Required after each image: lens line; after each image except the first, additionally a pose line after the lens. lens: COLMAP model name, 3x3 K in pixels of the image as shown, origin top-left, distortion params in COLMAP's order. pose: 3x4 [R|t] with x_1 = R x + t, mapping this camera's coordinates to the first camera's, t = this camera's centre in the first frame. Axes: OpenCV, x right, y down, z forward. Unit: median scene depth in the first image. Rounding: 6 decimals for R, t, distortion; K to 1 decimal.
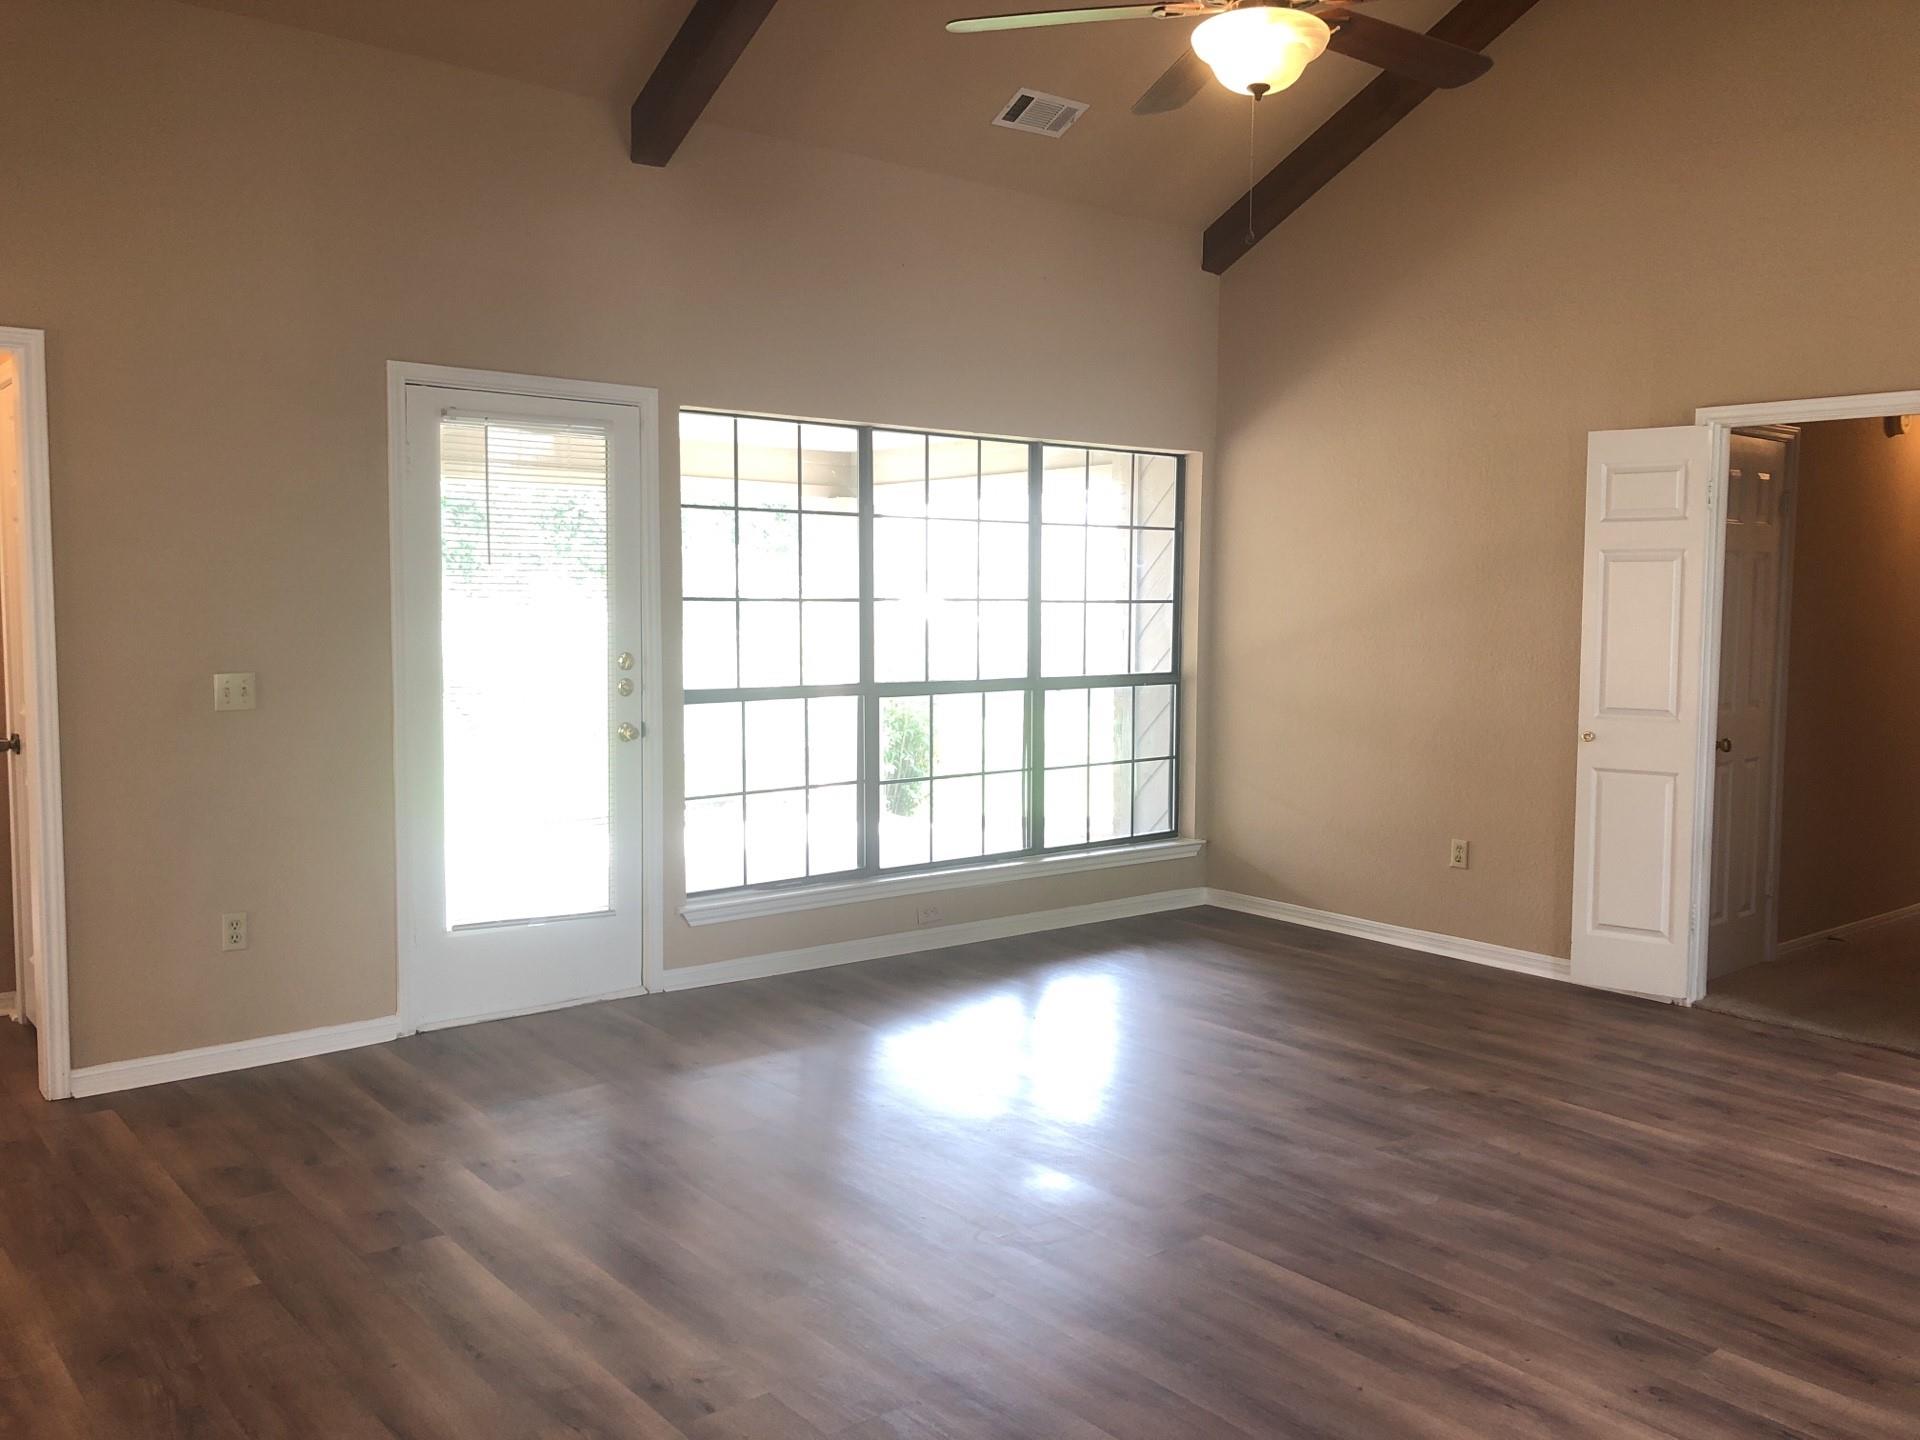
lens RADIAL K [[1587.2, 0, 958.8], [0, 1587.2, 693.3], [0, 0, 1]] dist [0.058394, -0.063909]
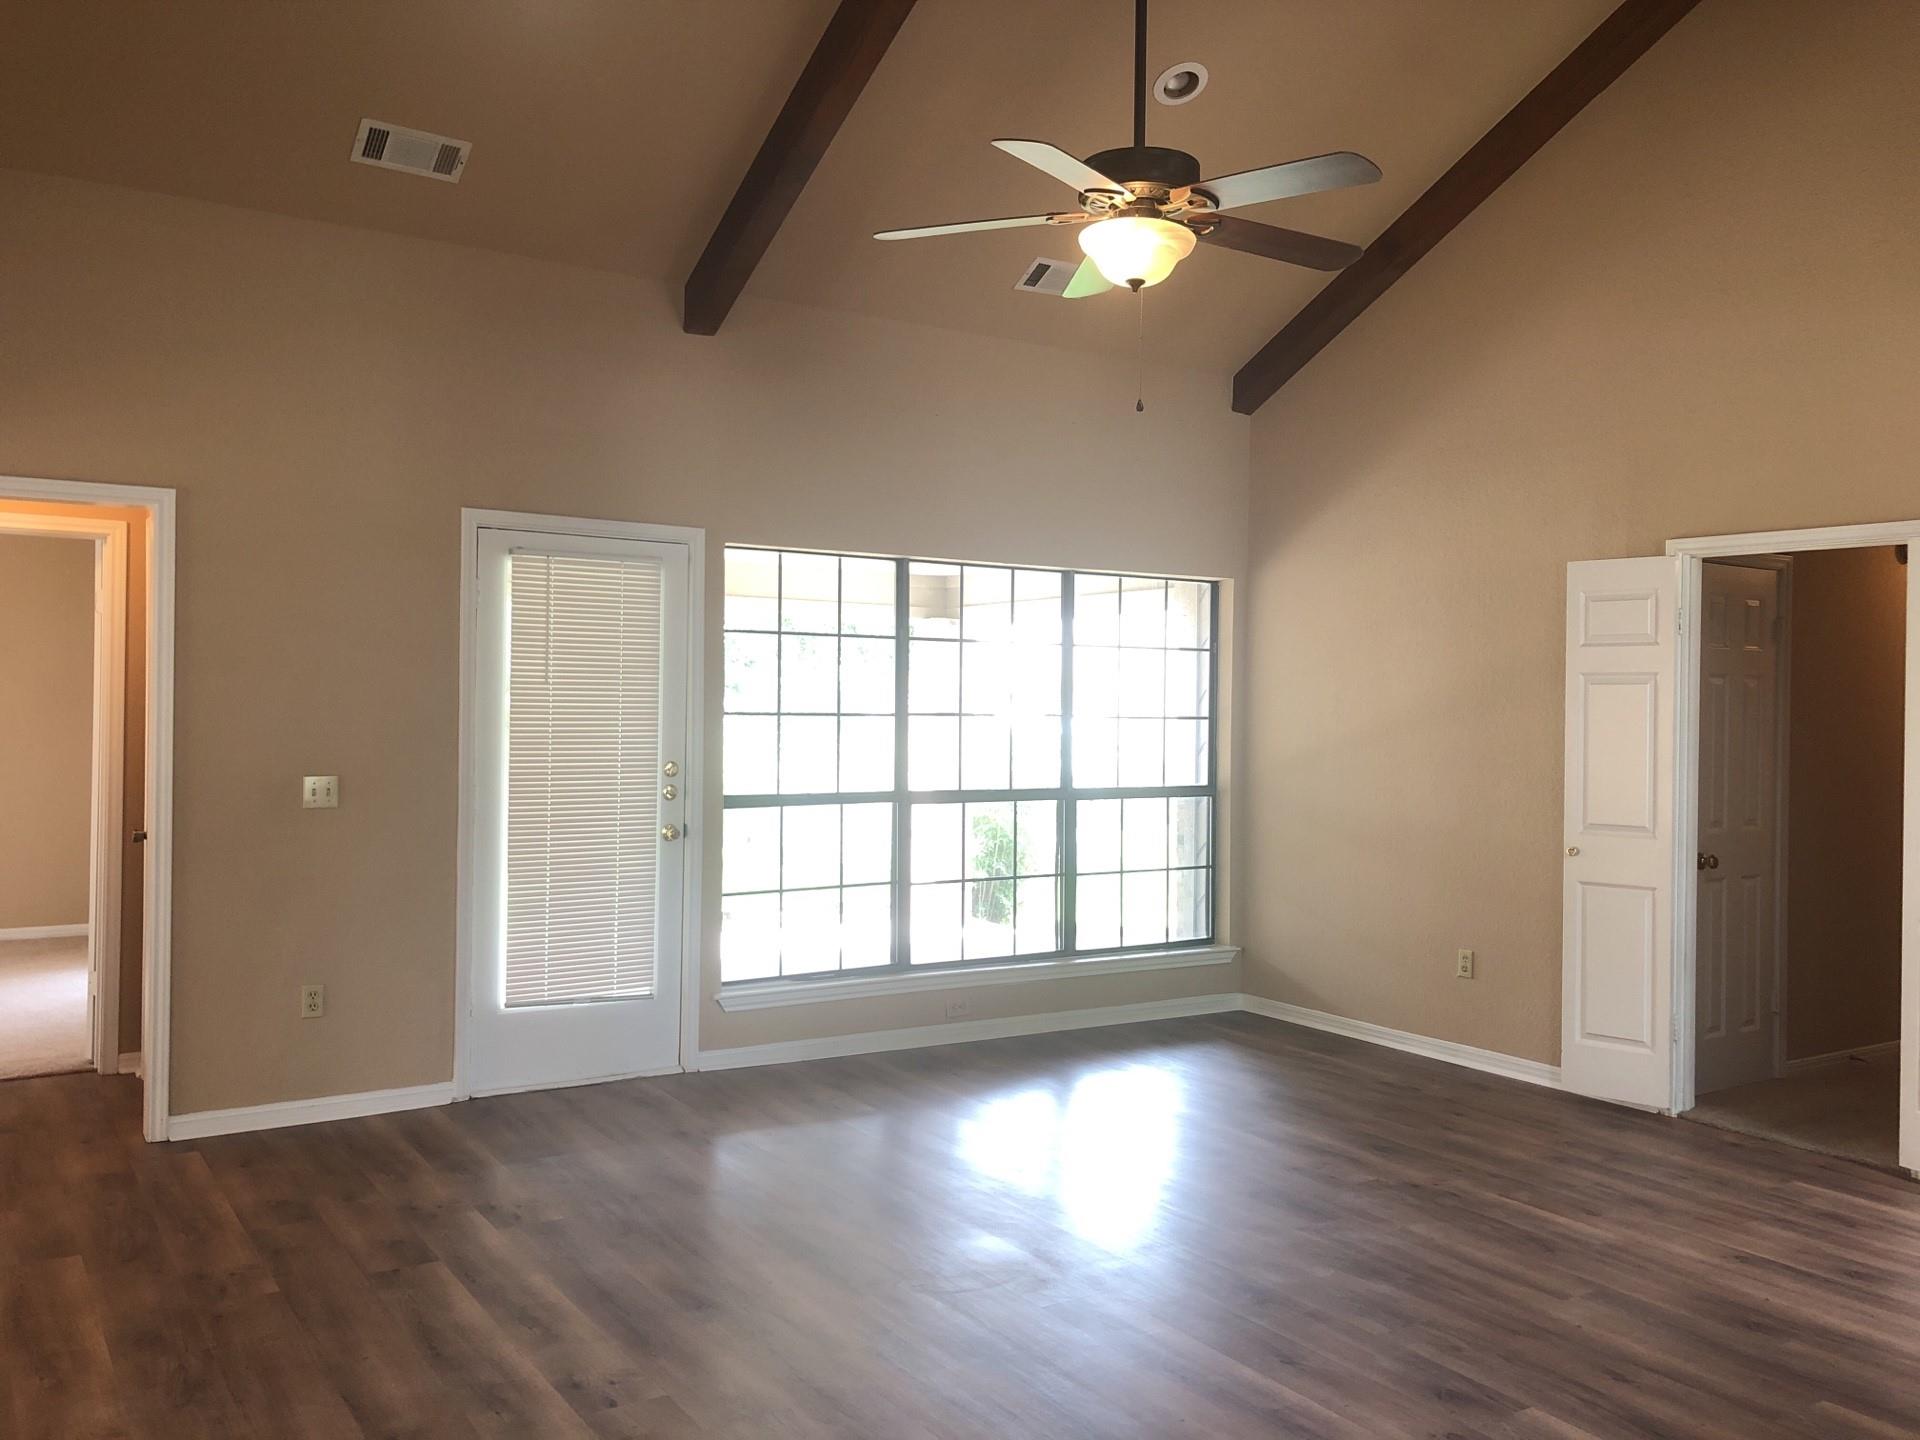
lens RADIAL K [[1587.2, 0, 958.8], [0, 1587.2, 693.3], [0, 0, 1]] dist [0.058394, -0.063909]
pose [[0.994004, 0.004630, -0.109246, 0.112279], [-0.012426, 0.997414, -0.070788, 0.003286], [0.108636, 0.071721, 0.991491, -0.088624]]
